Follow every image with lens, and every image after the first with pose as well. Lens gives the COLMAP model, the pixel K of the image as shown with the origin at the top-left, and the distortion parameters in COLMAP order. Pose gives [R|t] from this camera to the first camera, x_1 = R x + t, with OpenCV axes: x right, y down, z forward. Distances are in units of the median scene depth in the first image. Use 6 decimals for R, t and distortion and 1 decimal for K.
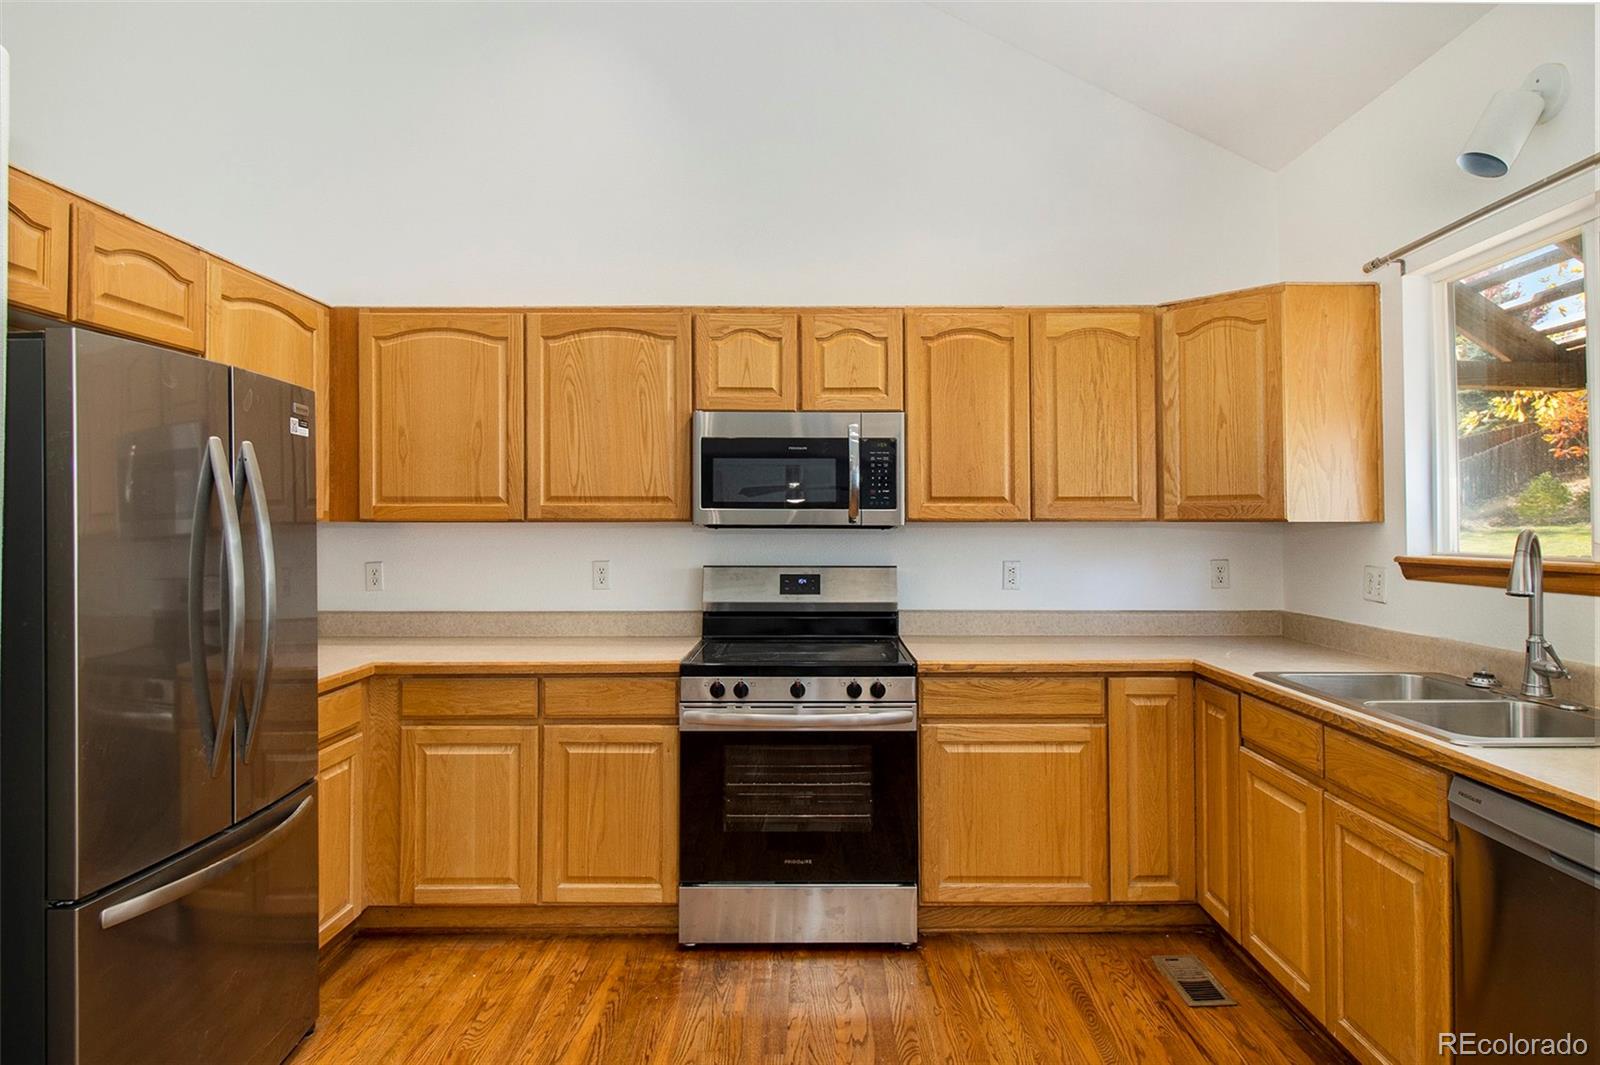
lens RADIAL K [[876.8, 0, 807.1], [0, 876.8, 508.0], [0, 0, 1]] dist [-0.004200, -0.002078]
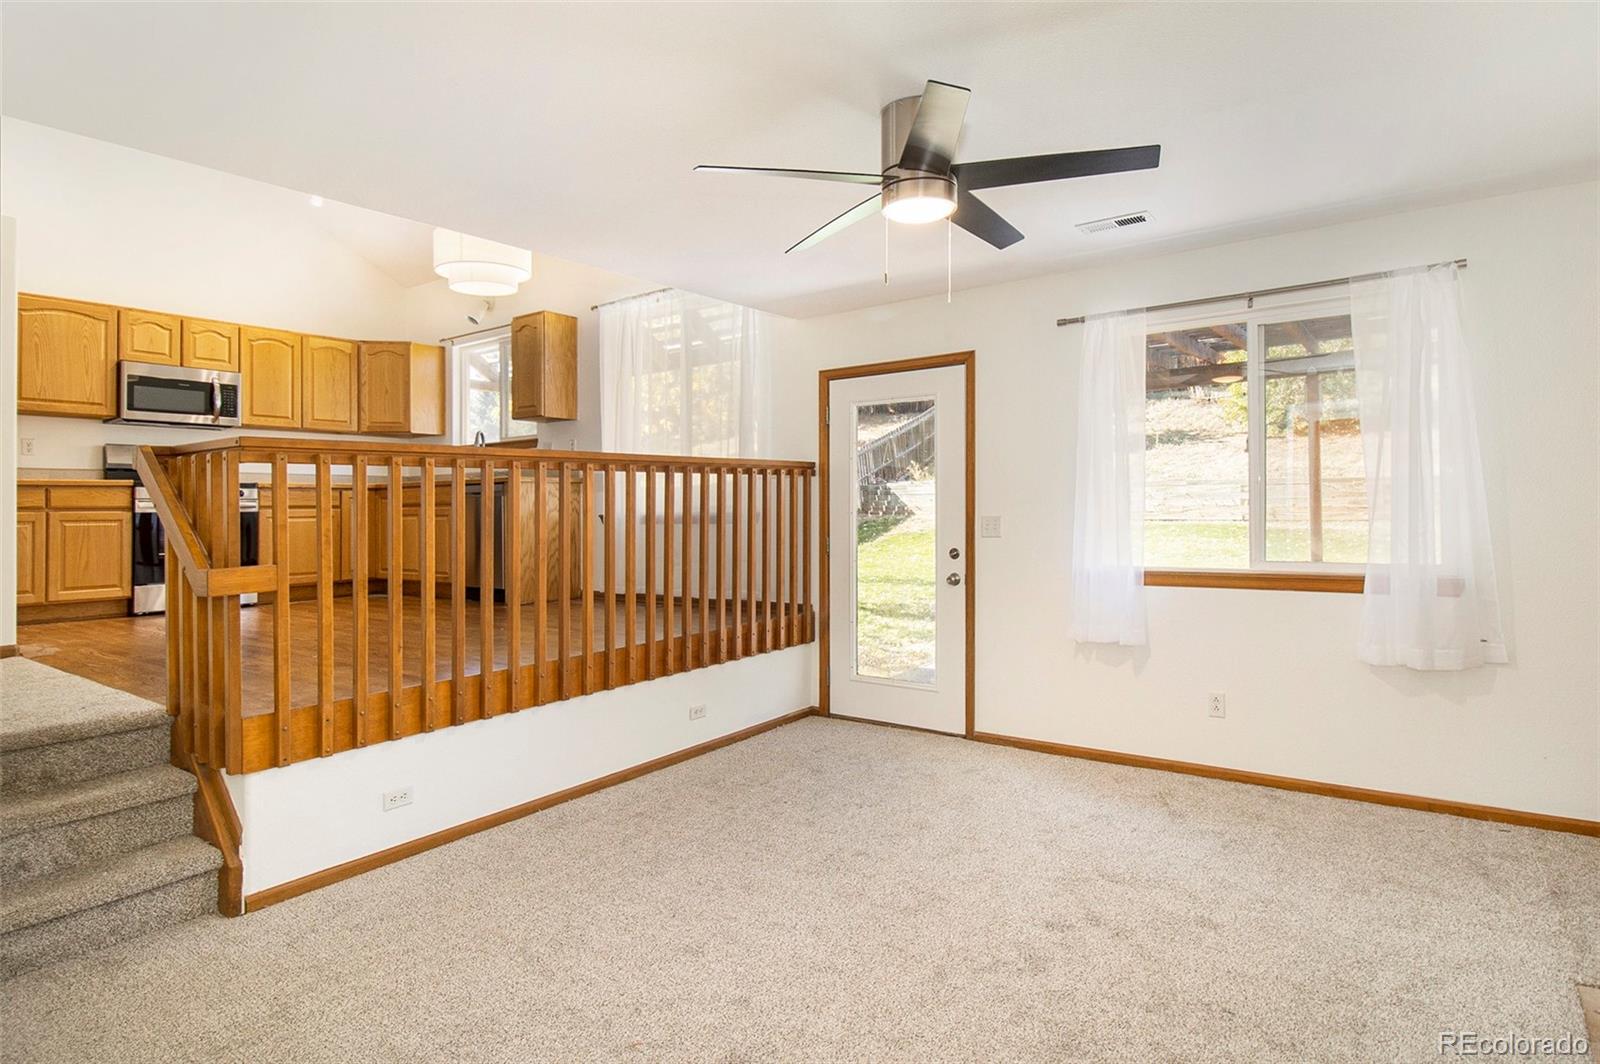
lens RADIAL K [[876.8, 0, 807.1], [0, 876.8, 507.5], [0, 0, 1]] dist [-0.004200, -0.002078]
pose [[0.600693, -0.003085, 0.799474, -0.776894], [-0.015263, 0.999766, 0.015326, 0.166377], [-0.799334, -0.021409, 0.600506, -1.417089]]
